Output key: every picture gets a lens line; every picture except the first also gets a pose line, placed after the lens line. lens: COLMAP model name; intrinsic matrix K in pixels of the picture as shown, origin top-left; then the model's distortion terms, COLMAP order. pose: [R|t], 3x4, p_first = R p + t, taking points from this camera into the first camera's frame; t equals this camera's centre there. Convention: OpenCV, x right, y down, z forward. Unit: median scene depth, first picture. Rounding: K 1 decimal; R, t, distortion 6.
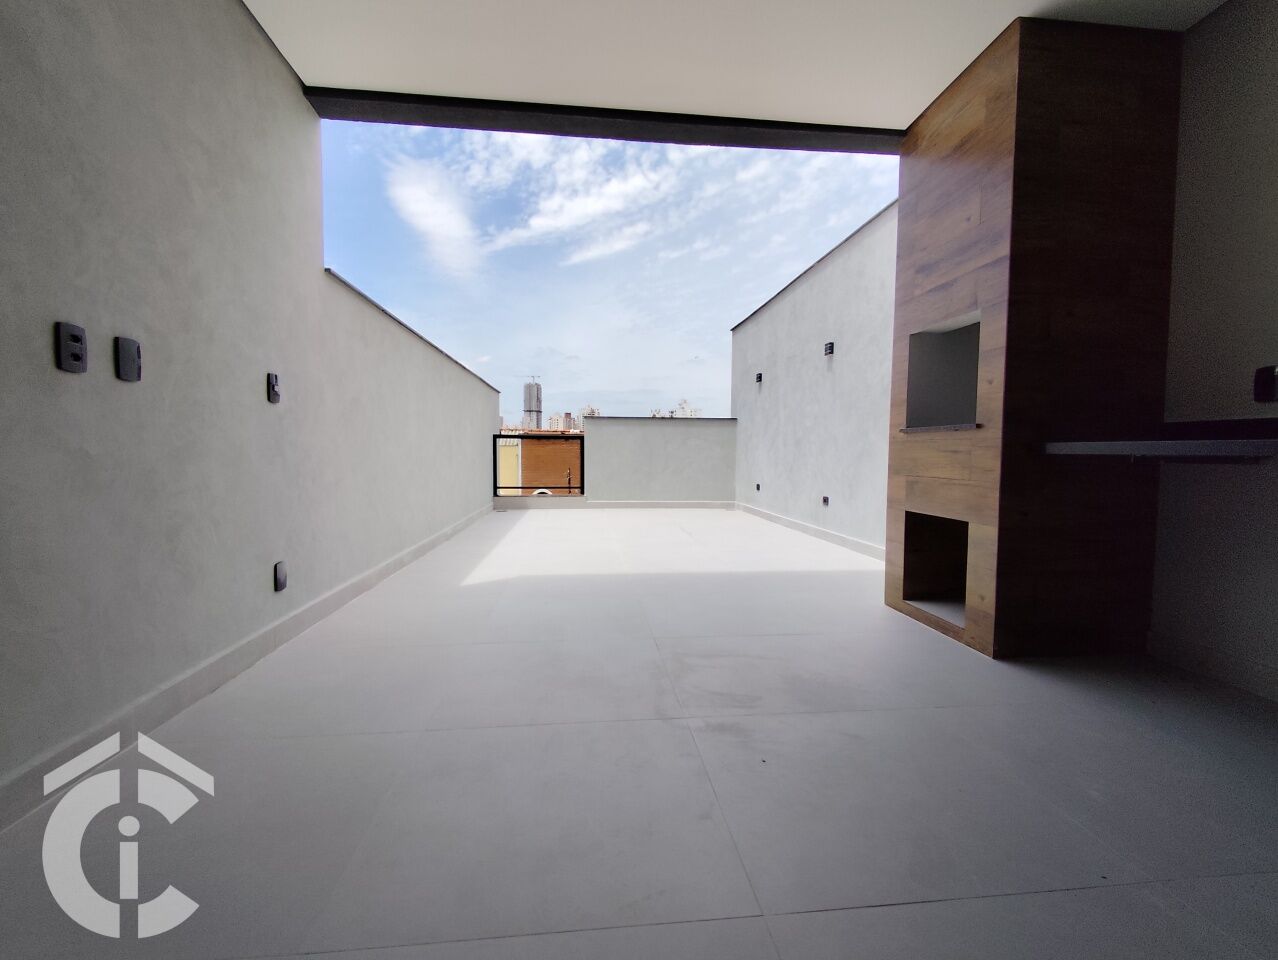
lens RADIAL K [[587.2, 0, 645.2], [0, 587.2, 483.4], [0, 0, 1]] dist [0.053719, -0.037351]
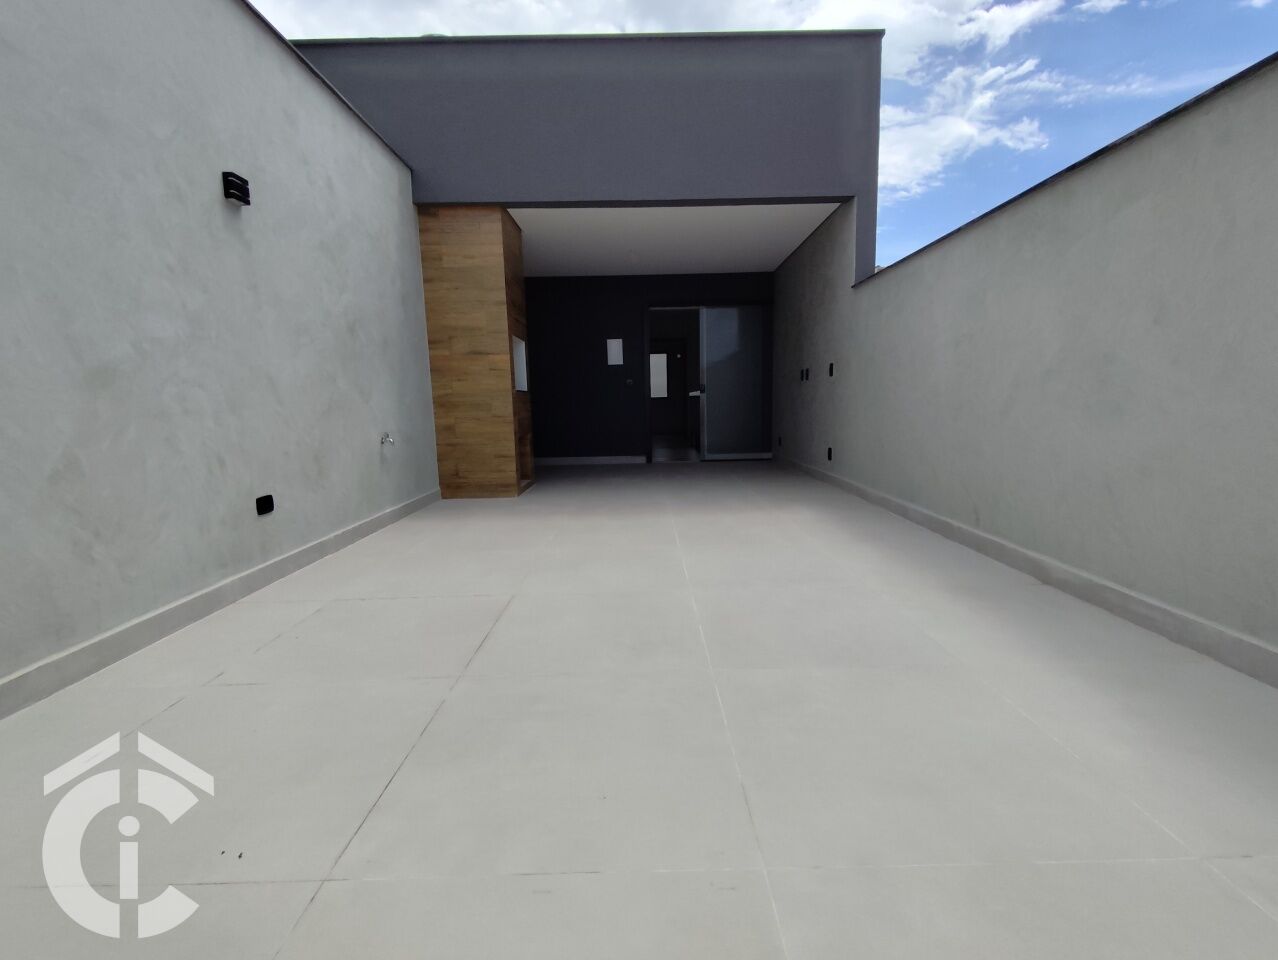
lens RADIAL K [[587.2, 0, 645.2], [0, 587.2, 483.4], [0, 0, 1]] dist [0.053719, -0.037351]
pose [[-0.994872, -0.001476, 0.101127, -0.140367], [0.018107, 0.981140, 0.192450, -0.173343], [-0.099504, 0.193295, -0.976082, 3.174721]]
